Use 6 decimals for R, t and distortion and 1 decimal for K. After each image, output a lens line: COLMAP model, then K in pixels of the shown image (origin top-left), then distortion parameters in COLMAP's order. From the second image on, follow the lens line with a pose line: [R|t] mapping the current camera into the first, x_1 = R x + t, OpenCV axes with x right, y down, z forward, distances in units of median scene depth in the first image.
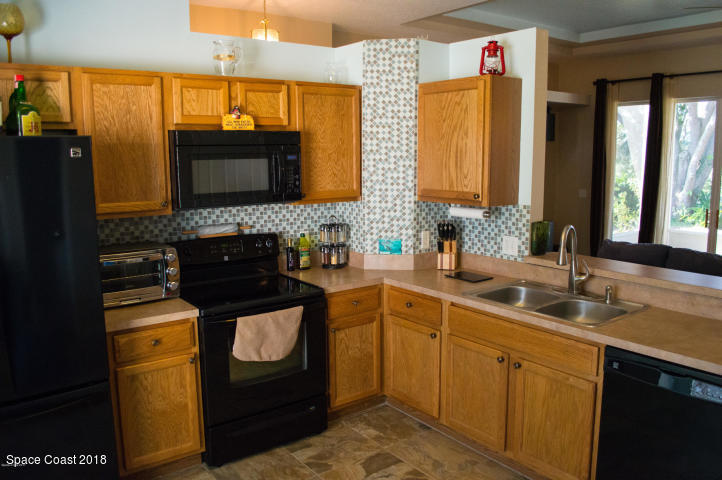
lens RADIAL K [[579.3, 0, 361.0], [0, 579.3, 240.0], [0, 0, 1]] dist [-0.084099, 0.003849]
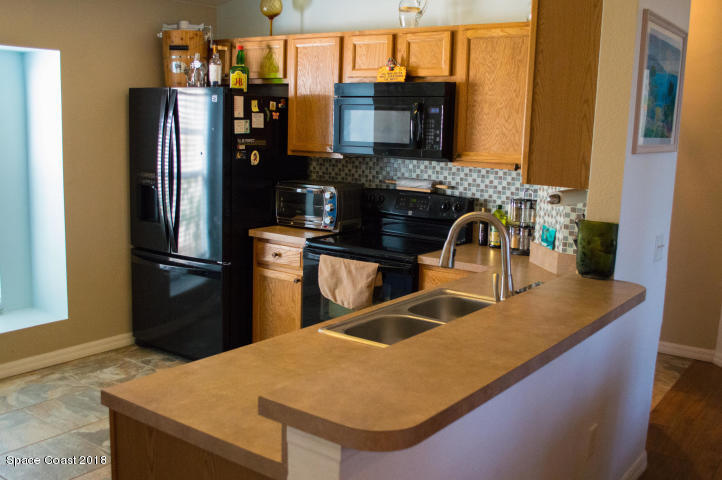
lens RADIAL K [[728.5, 0, 361.0], [0, 728.5, 240.0], [0, 0, 1]] dist [-0.073895, -0.008257]
pose [[0.291535, 0.169016, -0.941510, 0.914973], [-0.174503, 0.977147, 0.121379, -0.059093], [0.940508, 0.128910, 0.314367, 0.528148]]
